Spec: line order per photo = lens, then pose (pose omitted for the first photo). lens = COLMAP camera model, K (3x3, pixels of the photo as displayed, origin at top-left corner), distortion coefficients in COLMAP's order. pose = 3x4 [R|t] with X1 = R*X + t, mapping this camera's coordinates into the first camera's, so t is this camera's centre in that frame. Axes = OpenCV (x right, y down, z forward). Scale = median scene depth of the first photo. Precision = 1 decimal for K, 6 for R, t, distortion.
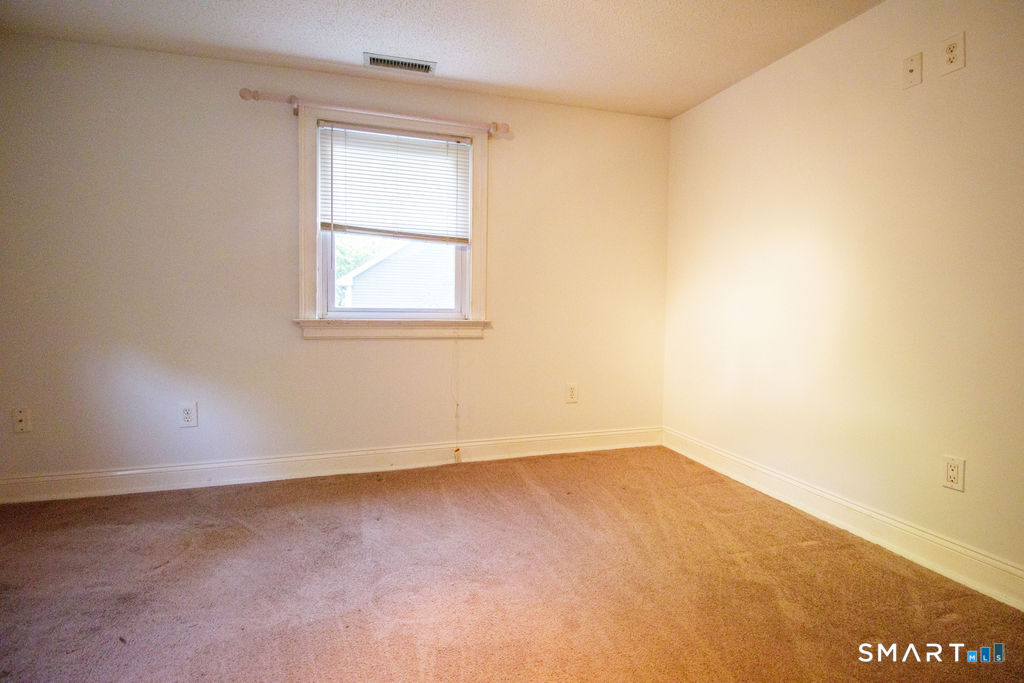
lens RADIAL K [[495.2, 0, 525.7], [0, 495.2, 314.0], [0, 0, 1]] dist [-0.001827, -0.012397]
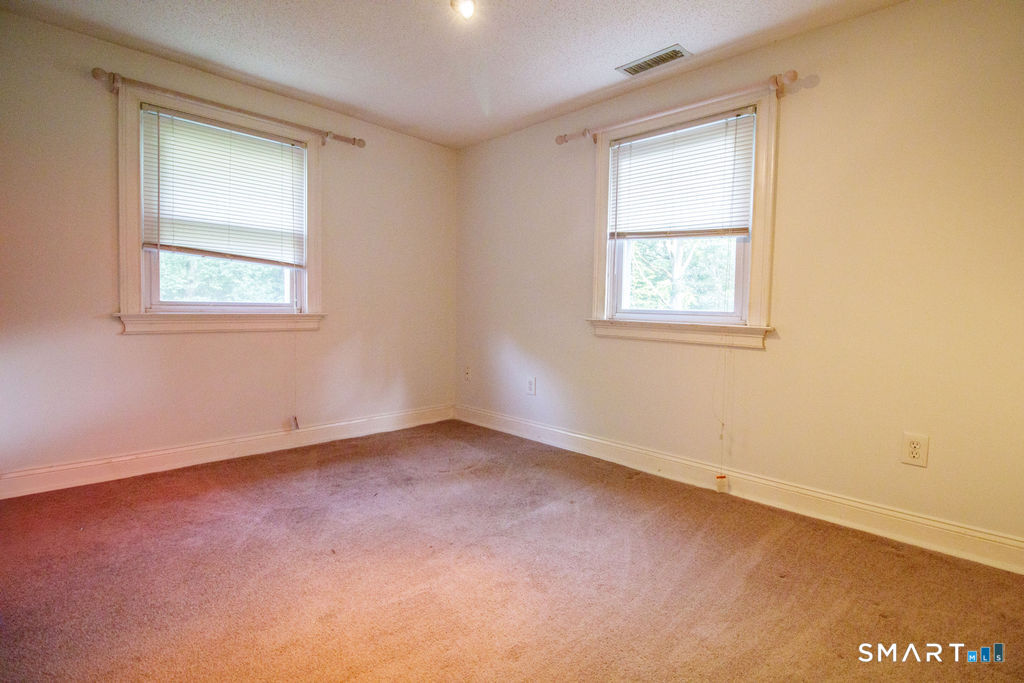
lens RADIAL K [[495.2, 0, 525.7], [0, 495.2, 314.0], [0, 0, 1]] dist [-0.001827, -0.012397]
pose [[0.456724, 0.017227, -0.889442, 0.496118], [-0.026066, 0.999642, 0.005977, -0.003455], [0.889227, 0.020454, 0.457010, 0.323268]]
